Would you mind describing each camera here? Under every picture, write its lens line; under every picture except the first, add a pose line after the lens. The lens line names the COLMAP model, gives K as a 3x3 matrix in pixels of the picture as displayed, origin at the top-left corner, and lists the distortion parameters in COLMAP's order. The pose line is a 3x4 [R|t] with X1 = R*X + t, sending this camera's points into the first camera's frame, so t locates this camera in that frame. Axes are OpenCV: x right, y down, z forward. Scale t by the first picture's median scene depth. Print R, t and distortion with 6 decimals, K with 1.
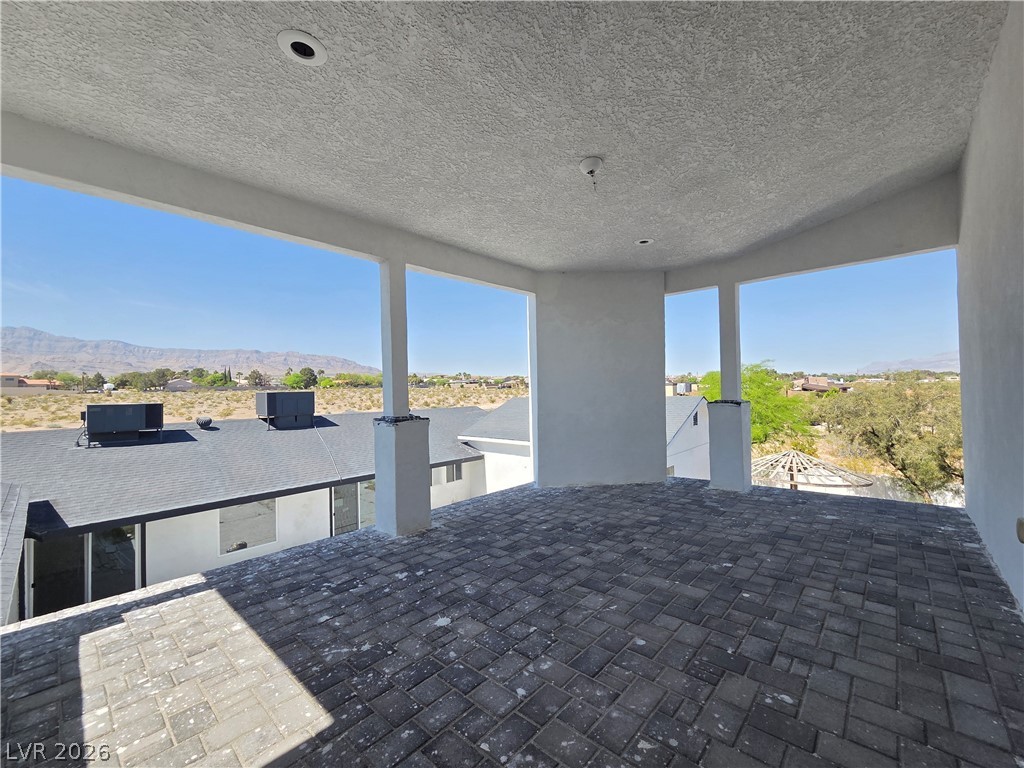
lens RADIAL K [[419.8, 0, 511.5], [0, 419.8, 388.6], [0, 0, 1]] dist [0.000080, -0.000491]
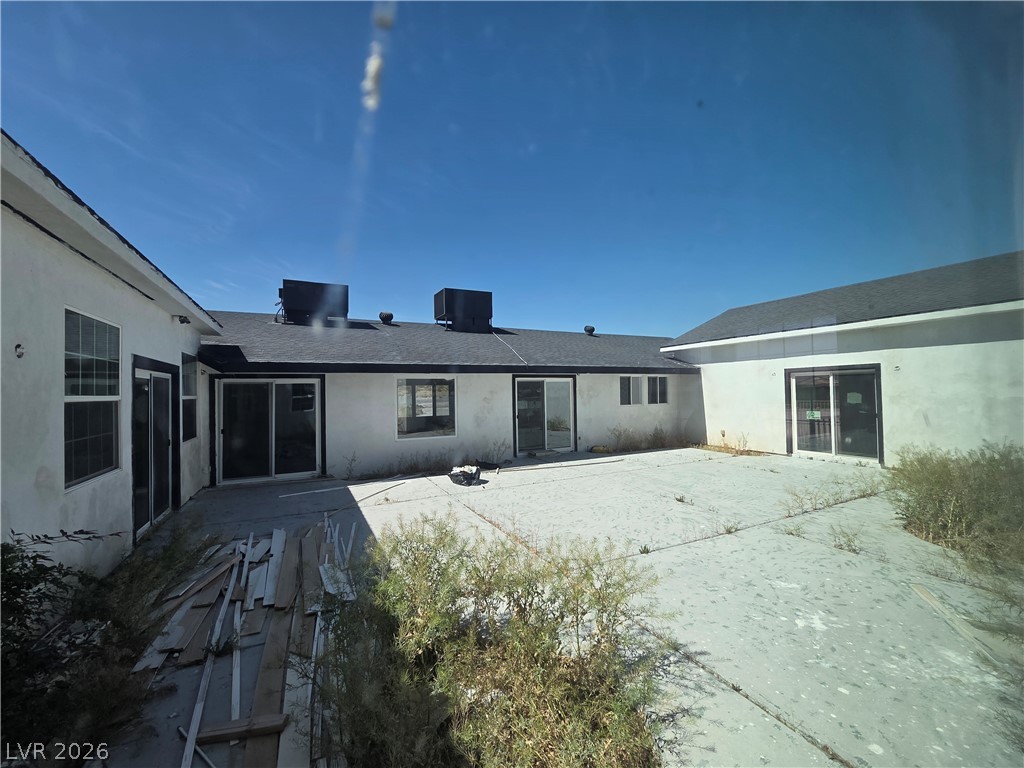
lens RADIAL K [[419.8, 0, 514.5], [0, 419.8, 384.1], [0, 0, 1]] dist [0.000080, -0.000491]
pose [[0.938112, 0.002494, -0.346323, -0.145588], [-0.004633, 0.999975, -0.005348, 0.238545], [0.346301, 0.006622, 0.938100, 0.232938]]
